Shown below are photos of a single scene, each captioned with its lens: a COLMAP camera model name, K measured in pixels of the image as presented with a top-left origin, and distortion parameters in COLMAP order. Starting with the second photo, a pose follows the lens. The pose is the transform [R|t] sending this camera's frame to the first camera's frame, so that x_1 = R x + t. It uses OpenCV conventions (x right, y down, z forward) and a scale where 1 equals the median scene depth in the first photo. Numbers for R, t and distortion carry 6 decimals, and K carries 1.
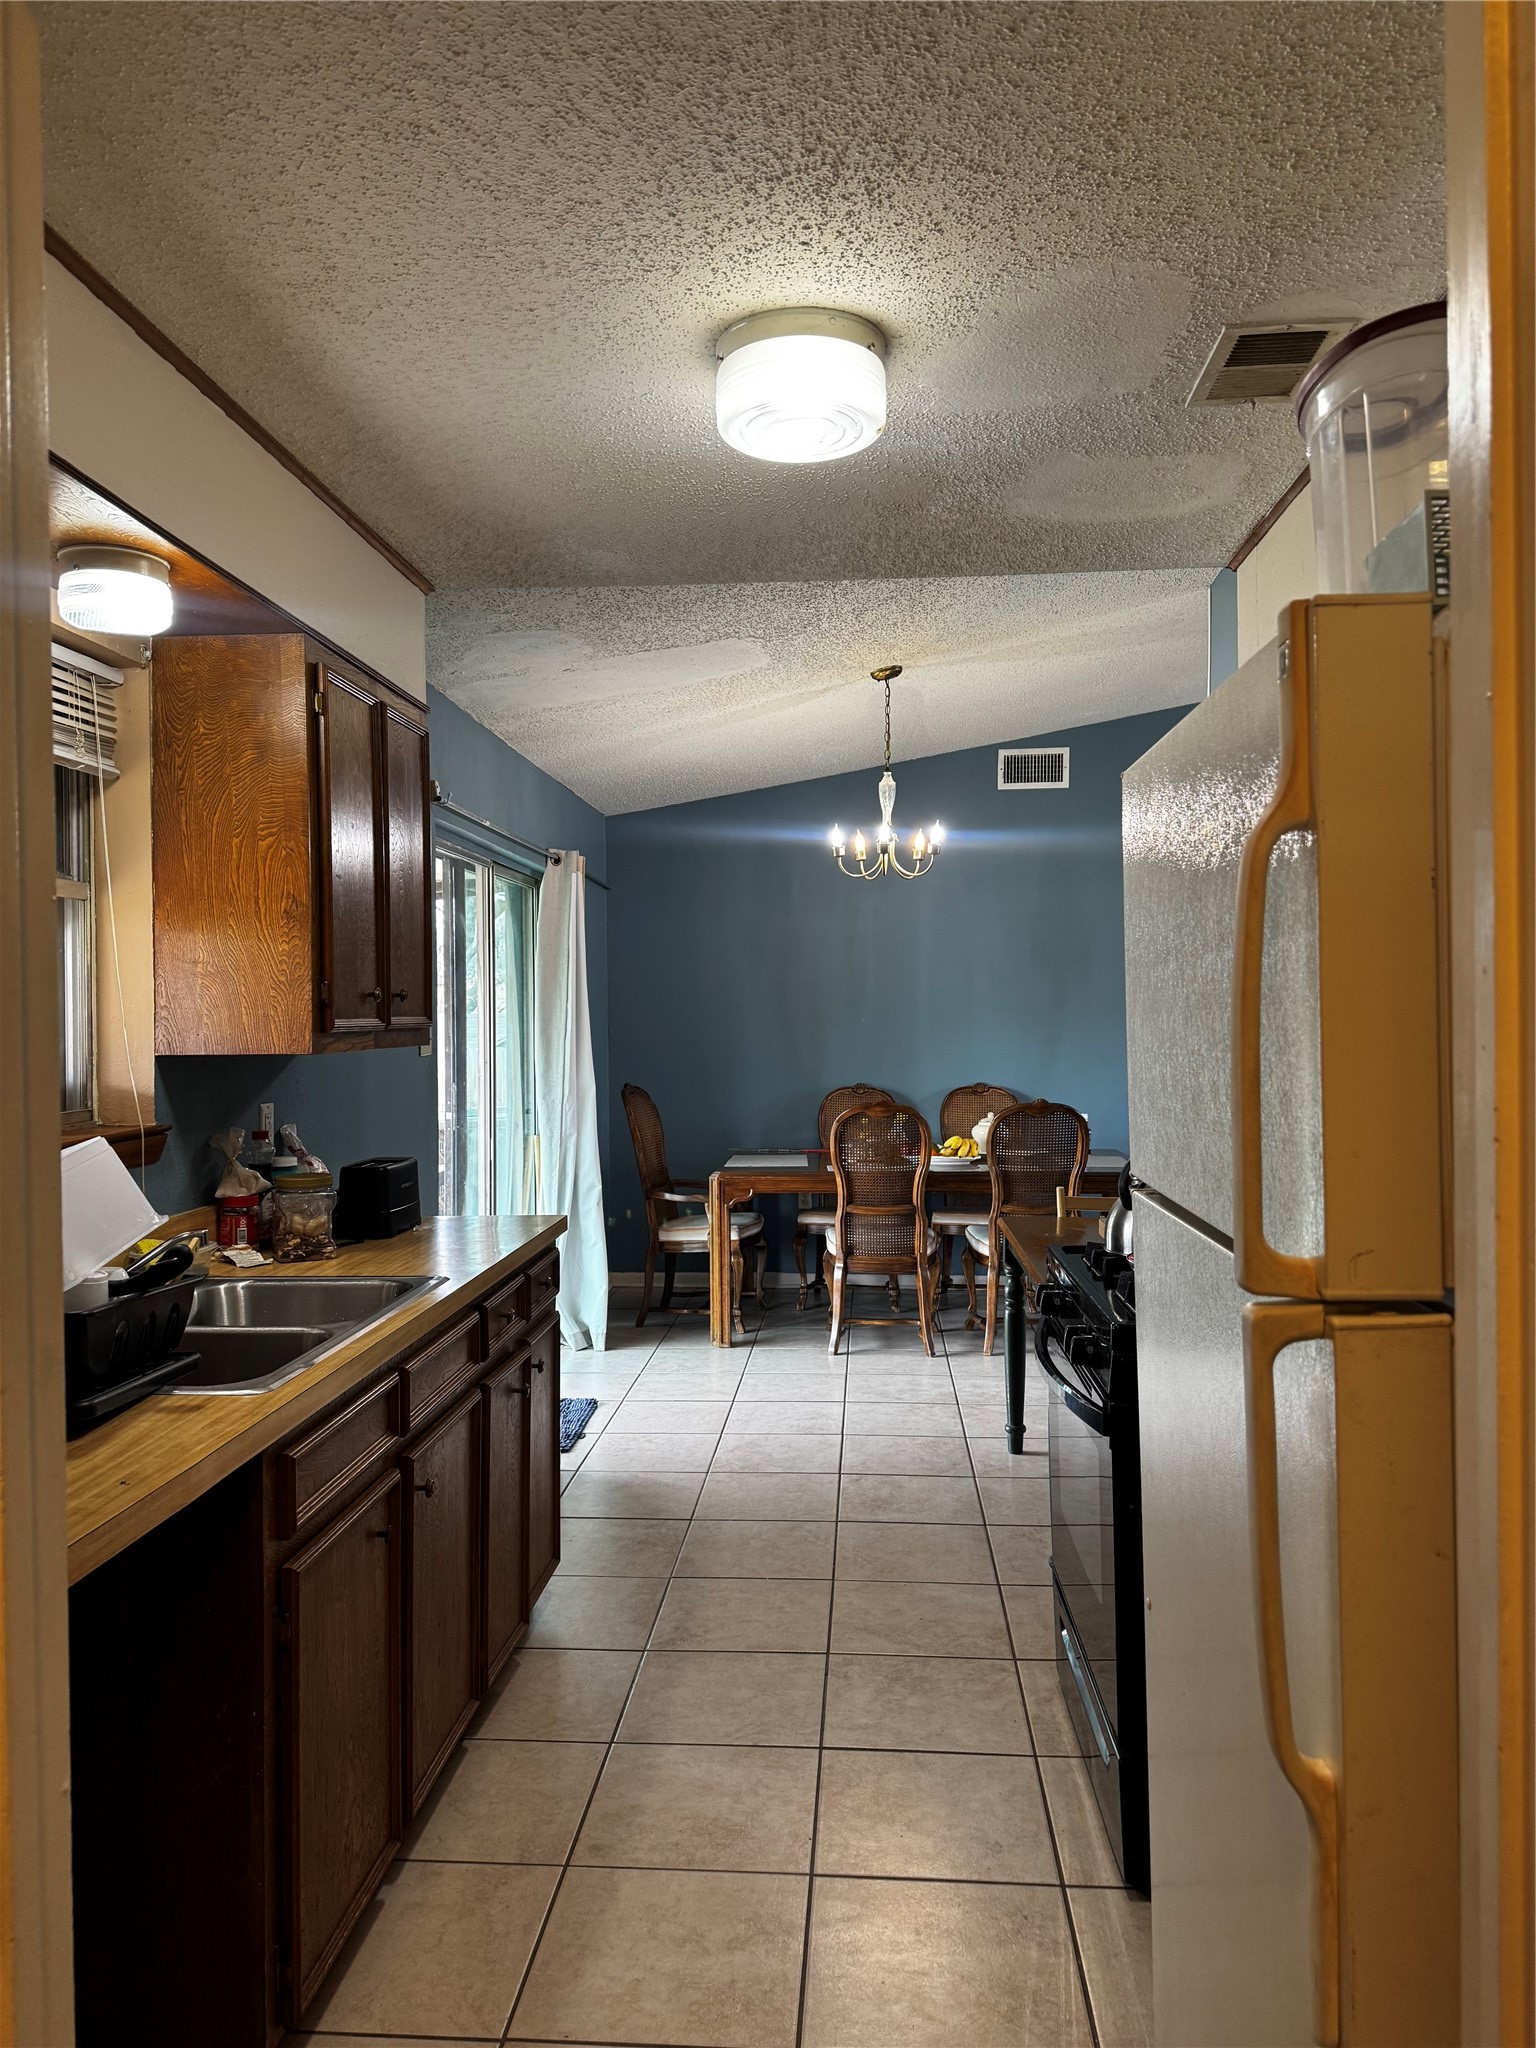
lens RADIAL K [[1445.1, 0, 782.0], [0, 1445.1, 1027.3], [0, 0, 1]] dist [0.072104, -0.085763]
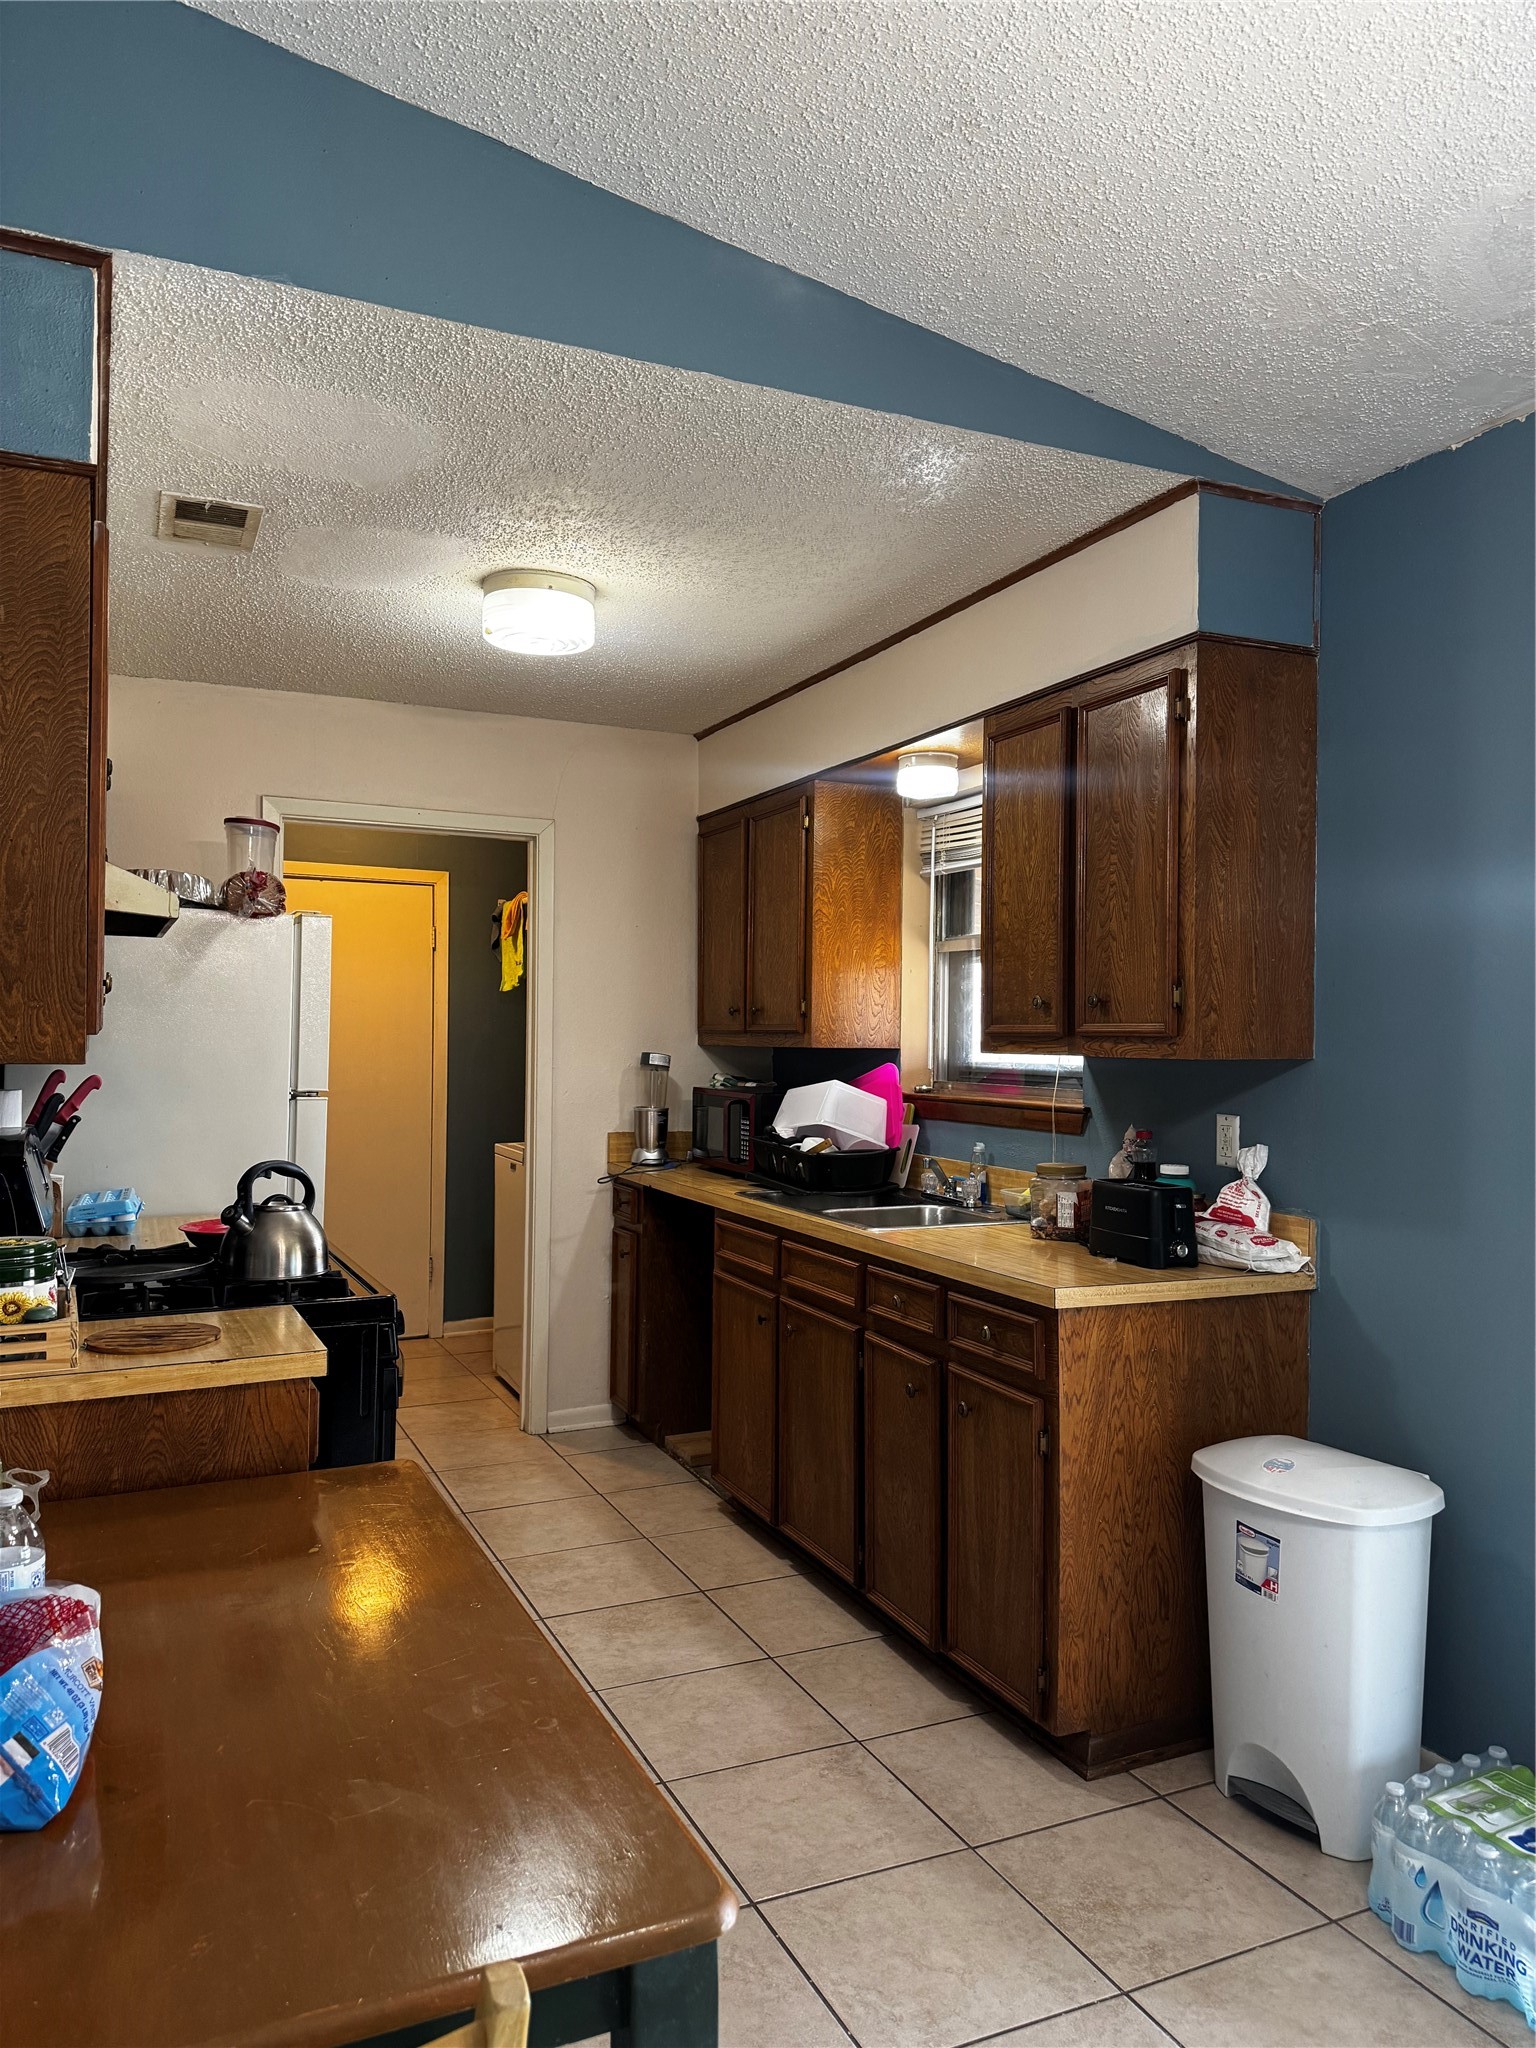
lens RADIAL K [[1445.1, 0, 774.8], [0, 1445.1, 1016.2], [0, 0, 1]] dist [0.072104, -0.085763]
pose [[-0.878240, -0.004501, -0.478199, 0.229466], [-0.006613, 0.999974, 0.002733, -0.008840], [0.478175, 0.005562, -0.878247, 1.070295]]
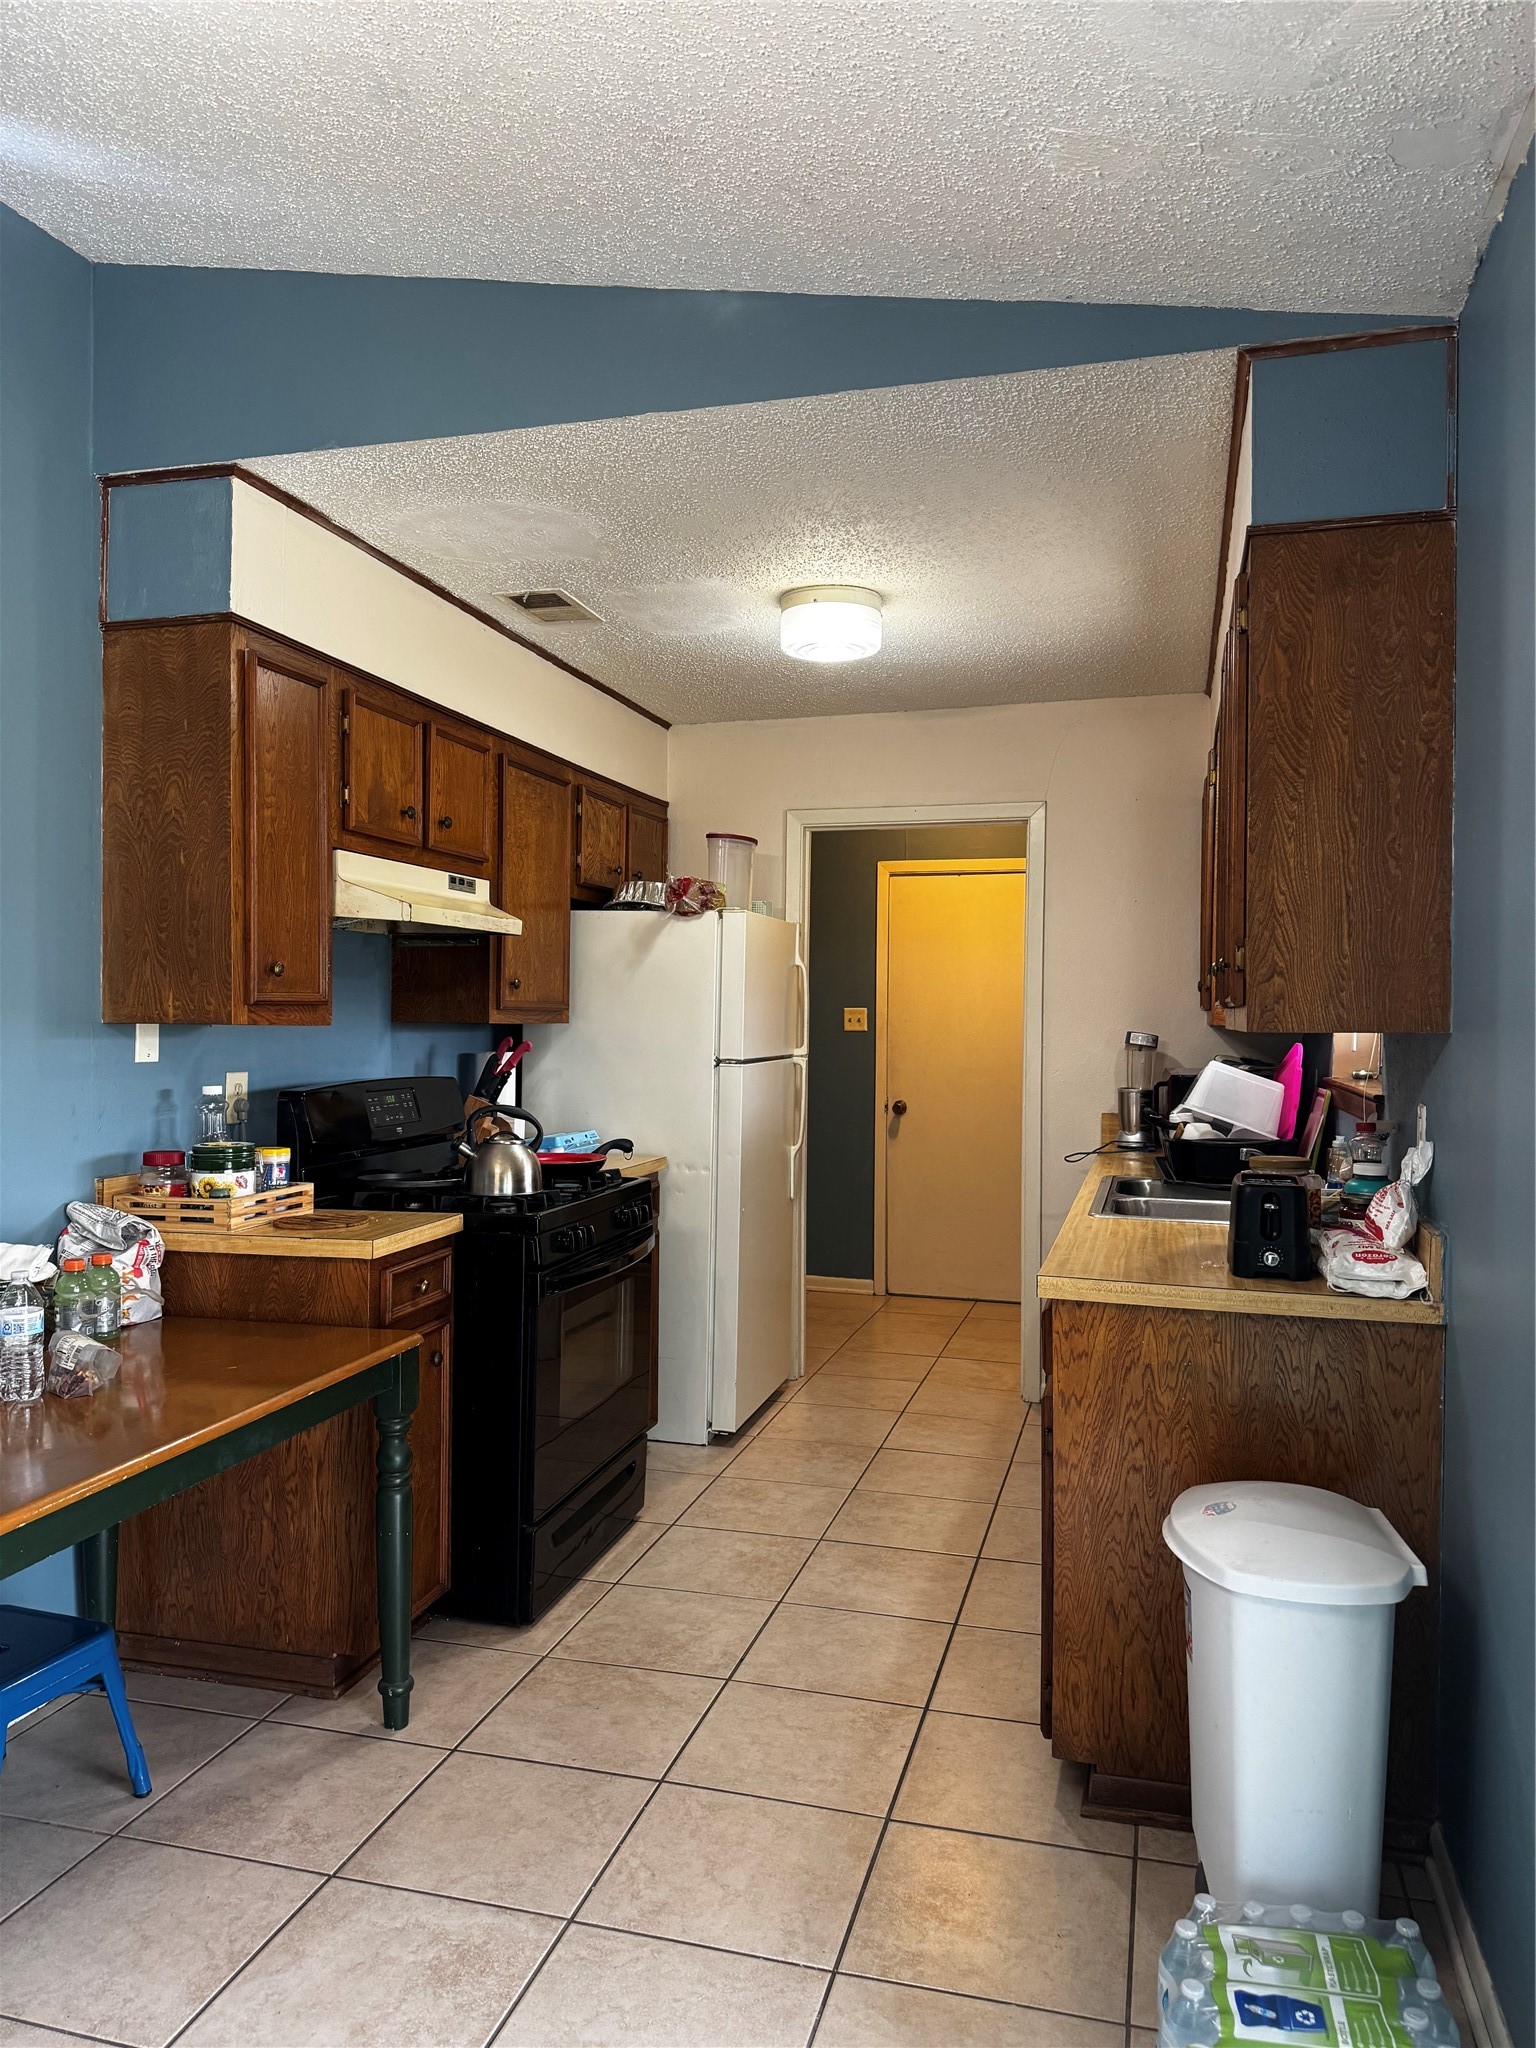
lens RADIAL K [[1445.1, 0, 764.0], [0, 1445.1, 1018.4], [0, 0, 1]] dist [0.072104, -0.085763]
pose [[-0.978594, -0.000481, 0.205798, -0.110277], [0.002206, 0.999915, 0.012824, -0.002897], [-0.205787, 0.013003, -0.978510, 1.152048]]
